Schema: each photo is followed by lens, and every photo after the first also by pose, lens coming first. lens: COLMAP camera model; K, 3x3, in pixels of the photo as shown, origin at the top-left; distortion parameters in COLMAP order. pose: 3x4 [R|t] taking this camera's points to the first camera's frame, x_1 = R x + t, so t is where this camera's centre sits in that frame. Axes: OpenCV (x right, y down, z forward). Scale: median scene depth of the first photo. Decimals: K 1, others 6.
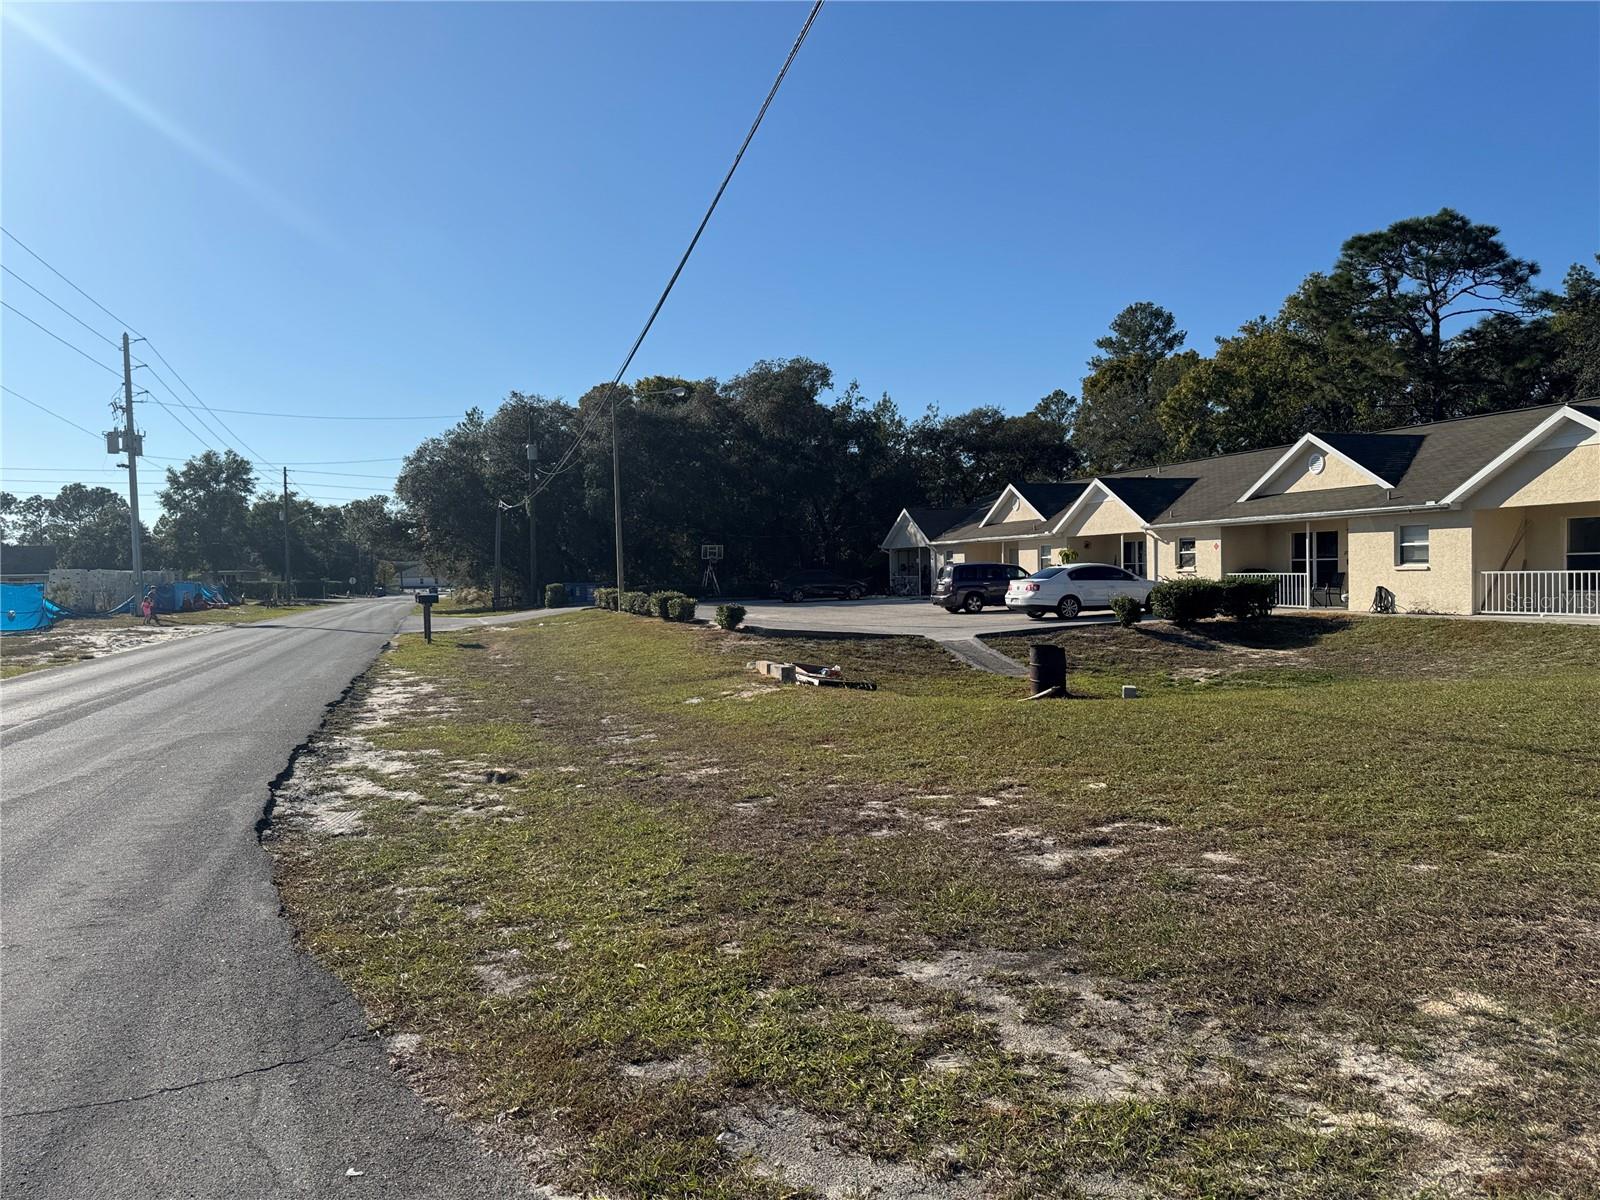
lens RADIAL K [[1121.9, 0, 796.6], [0, 1121.9, 605.3], [0, 0, 1]] dist [0.001973, -0.011434]
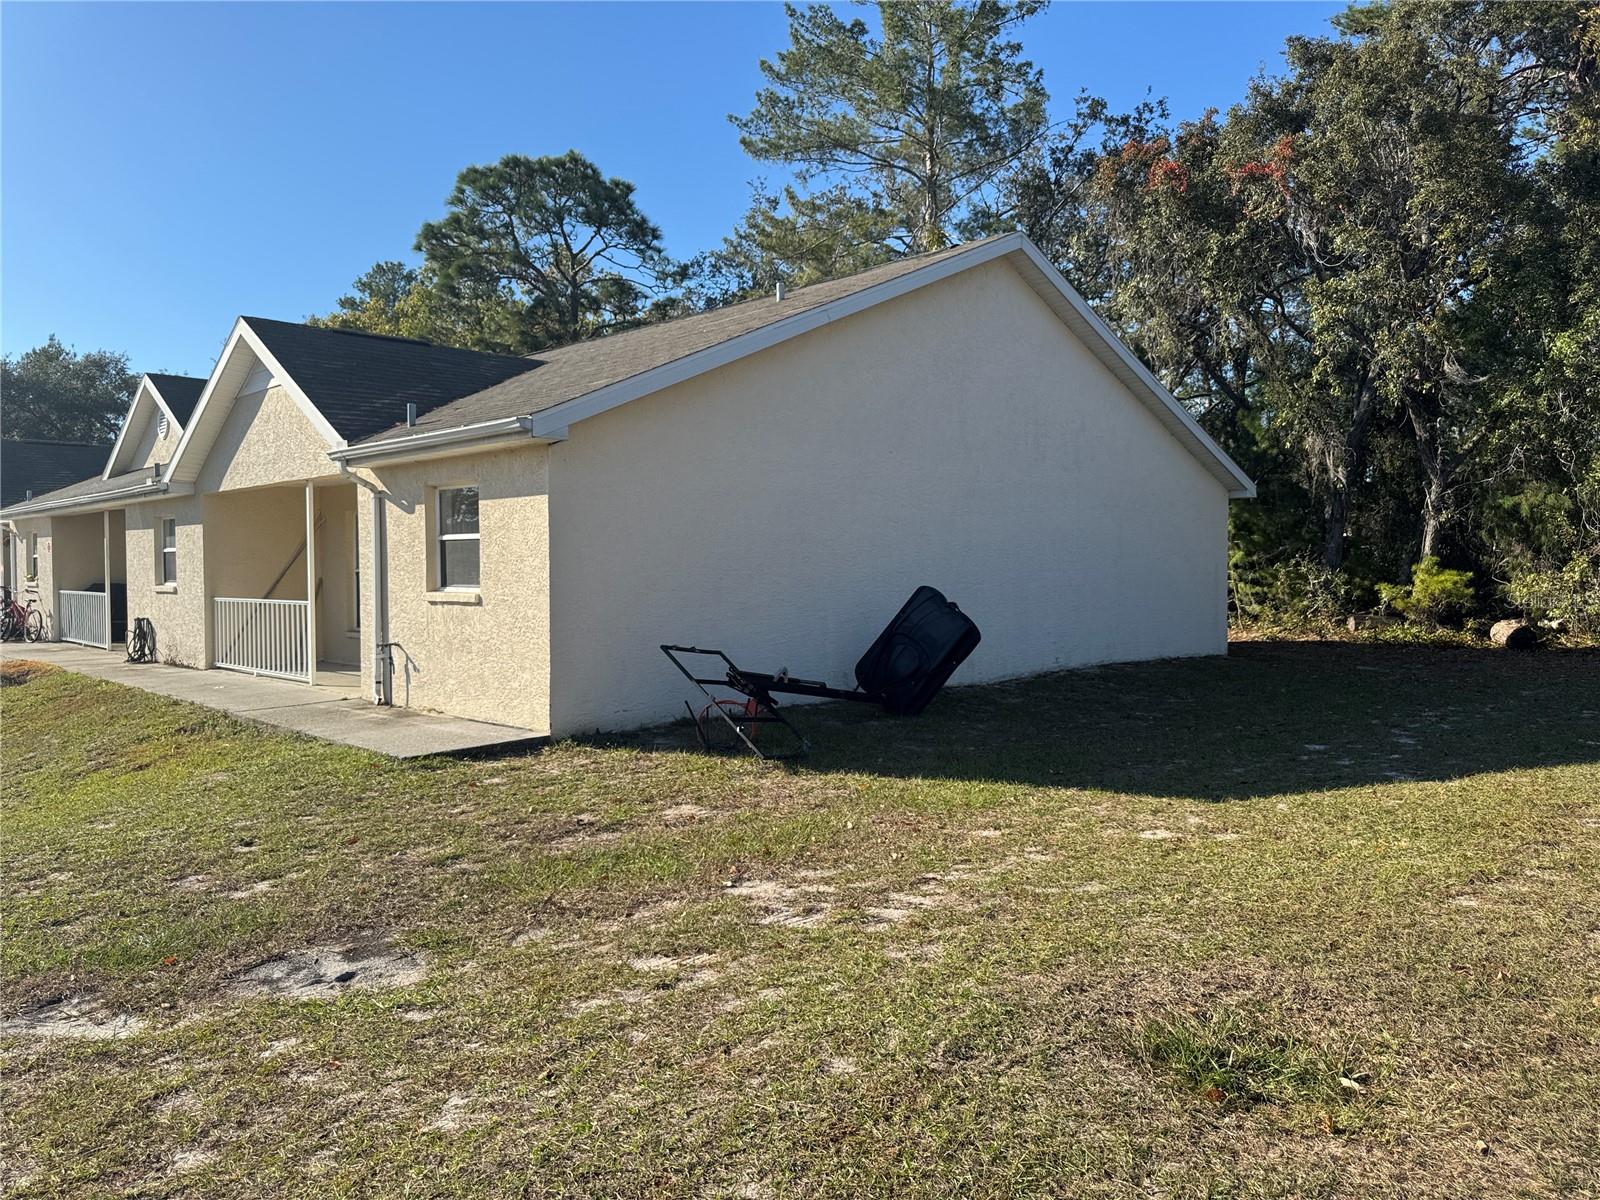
lens RADIAL K [[1135.4, 0, 809.8], [0, 1135.4, 596.2], [0, 0, 1]] dist [-0.006906, -0.002900]
pose [[0.883119, 0.002138, 0.469145, 0.426178], [0.001870, 0.999966, -0.008078, -0.017770], [-0.469146, 0.008011, 0.883084, 0.214443]]
